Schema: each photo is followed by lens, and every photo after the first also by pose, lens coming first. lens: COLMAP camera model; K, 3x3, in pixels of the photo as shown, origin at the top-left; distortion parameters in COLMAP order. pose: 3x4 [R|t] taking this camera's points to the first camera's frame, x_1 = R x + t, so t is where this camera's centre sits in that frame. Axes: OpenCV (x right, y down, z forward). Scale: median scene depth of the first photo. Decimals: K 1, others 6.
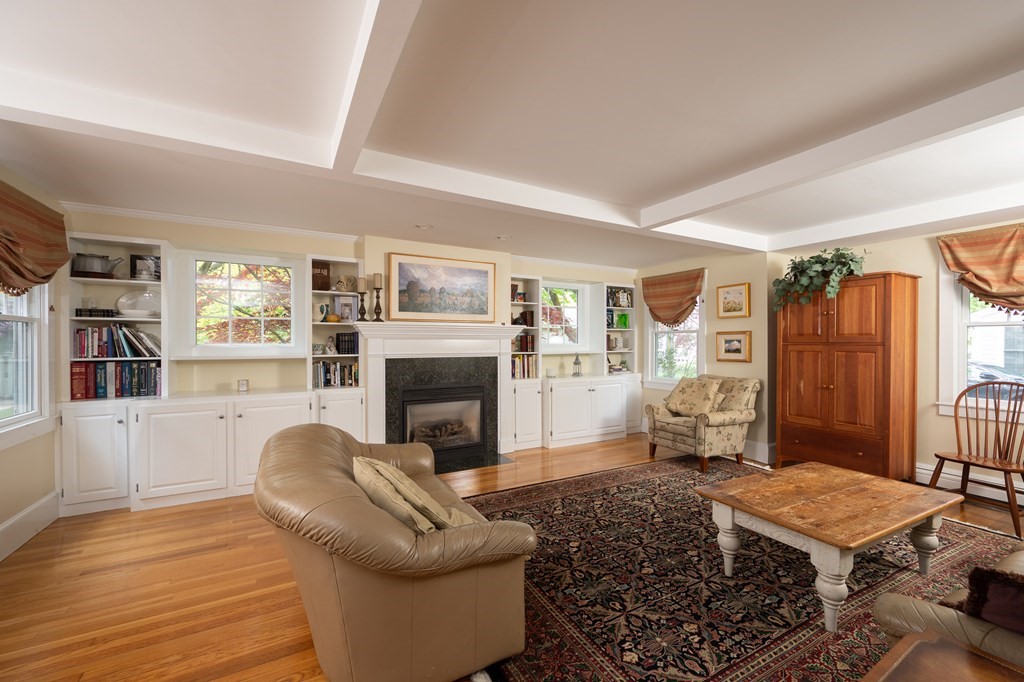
lens RADIAL K [[399.9, 0, 510.7], [0, 399.9, 342.0], [0, 0, 1]] dist [0.001859, 0.000511]
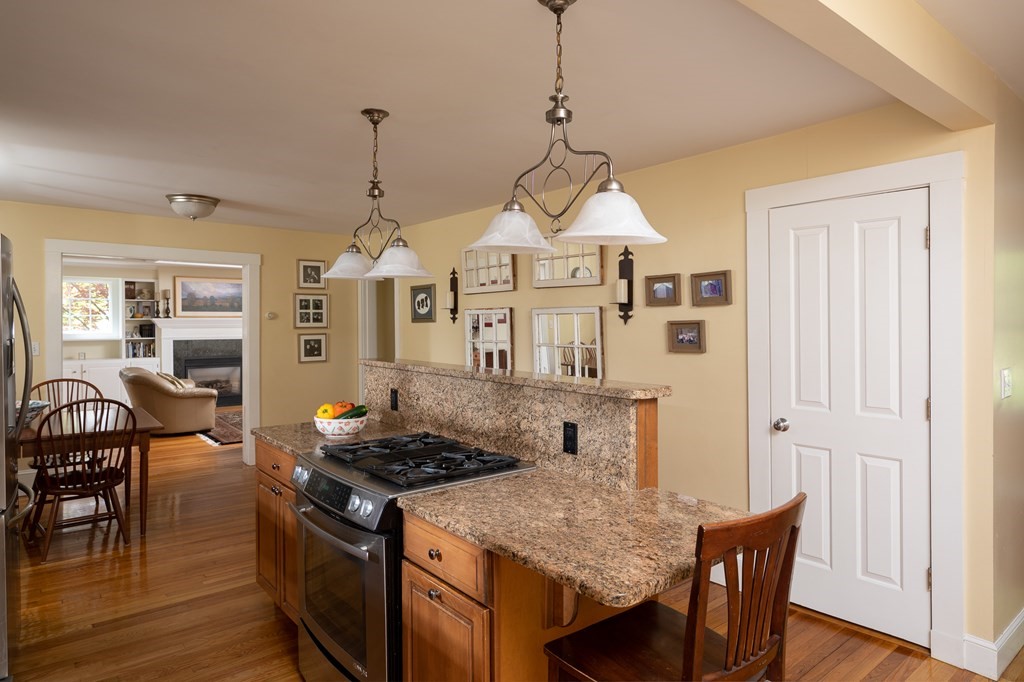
lens RADIAL K [[613.3, 0, 521.8], [0, 613.3, 324.3], [0, 0, 1]] dist [-0.013559, 0.008899]
pose [[0.984284, 0.001746, 0.176587, 0.651782], [-0.003286, 0.999959, 0.008434, -0.049353], [-0.176565, -0.008881, 0.984249, -1.718212]]
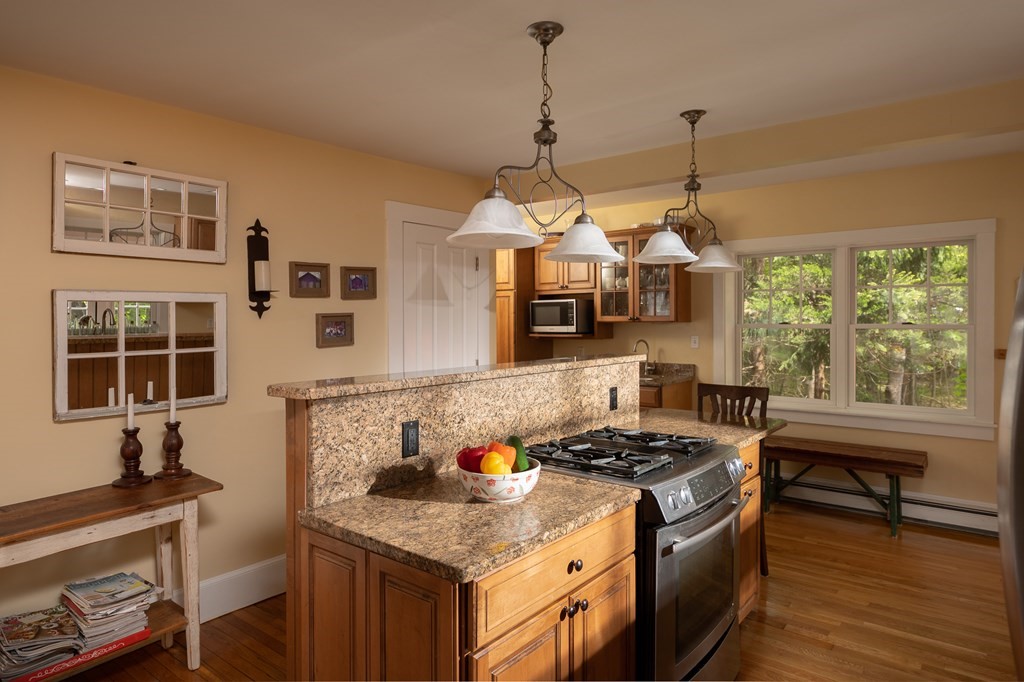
lens RADIAL K [[609.6, 0, 512.4], [0, 609.6, 331.2], [0, 0, 1]] dist [0.001096, 0.002505]
pose [[-0.358693, -0.016912, 0.933302, 0.158900], [0.002821, 0.999812, 0.019201, -0.038825], [-0.933451, 0.009520, -0.358578, -0.823169]]
